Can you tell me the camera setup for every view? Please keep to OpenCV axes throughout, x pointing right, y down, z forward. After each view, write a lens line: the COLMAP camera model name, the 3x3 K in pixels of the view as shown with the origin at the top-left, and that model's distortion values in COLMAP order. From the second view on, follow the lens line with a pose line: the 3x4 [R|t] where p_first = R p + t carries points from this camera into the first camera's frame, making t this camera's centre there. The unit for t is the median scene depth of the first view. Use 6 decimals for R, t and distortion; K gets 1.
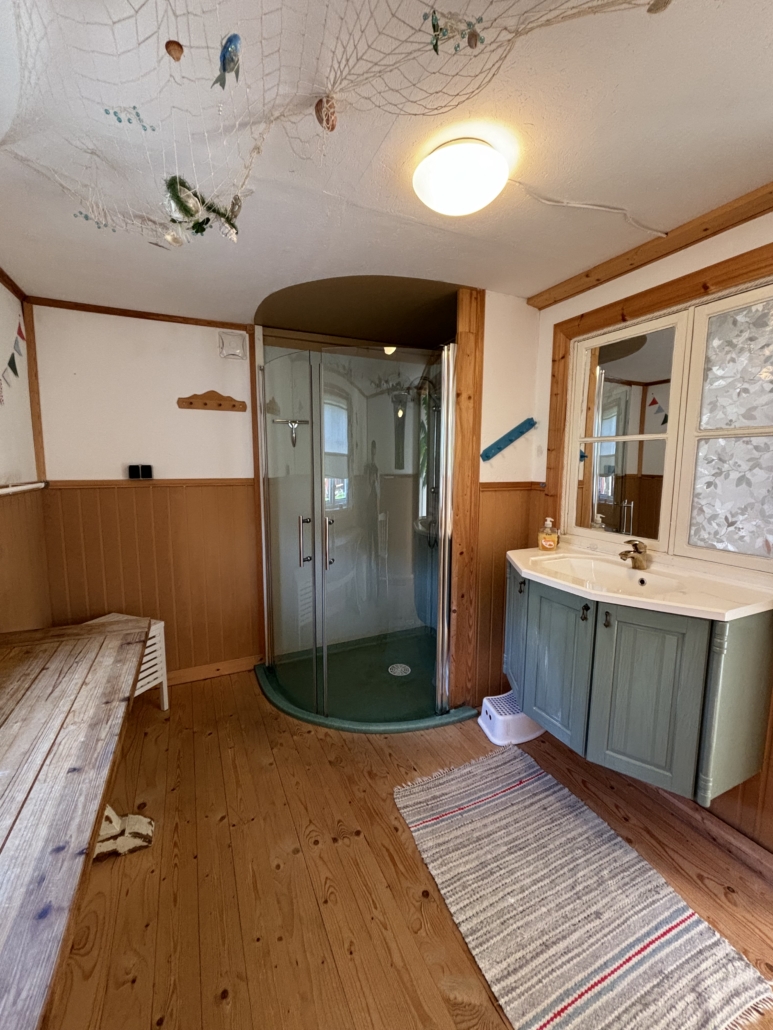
lens RADIAL K [[417.5, 0, 387.0], [0, 417.5, 513.2], [0, 0, 1]] dist [0.001943, -0.000195]
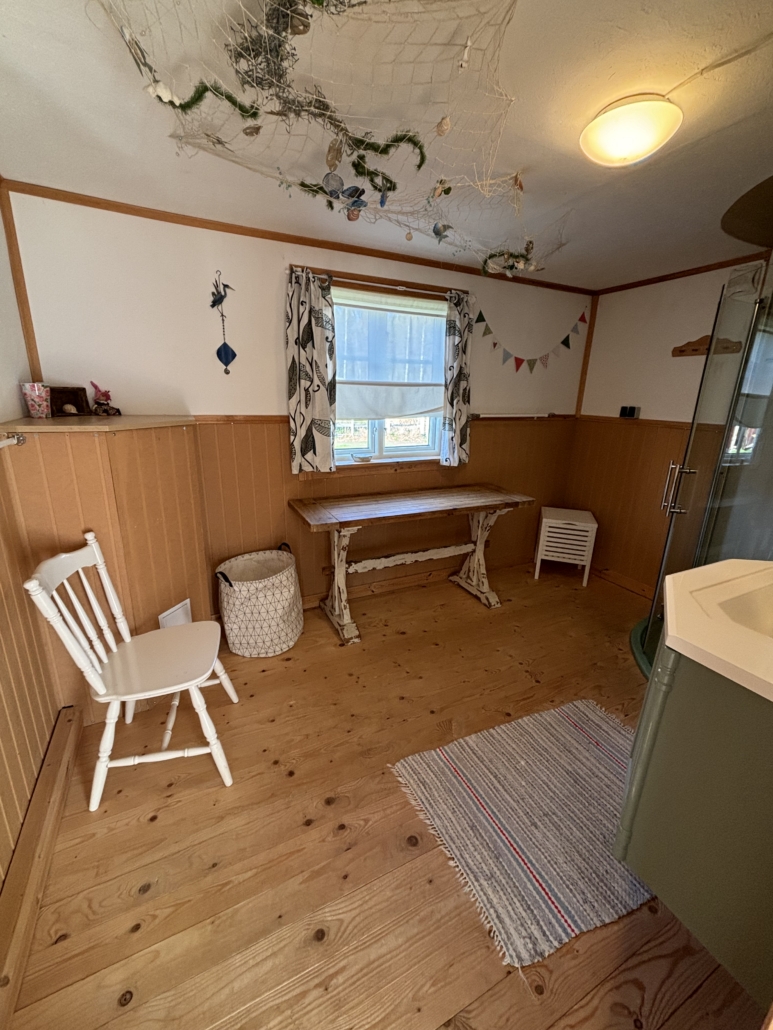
lens RADIAL K [[417.5, 0, 388.3], [0, 417.5, 512.6], [0, 0, 1]] dist [0.001943, -0.000195]
pose [[0.023038, 0.273008, -0.961736, 1.062042], [-0.148392, 0.952269, 0.266766, -0.056040], [0.988660, 0.136568, 0.062451, 0.343103]]
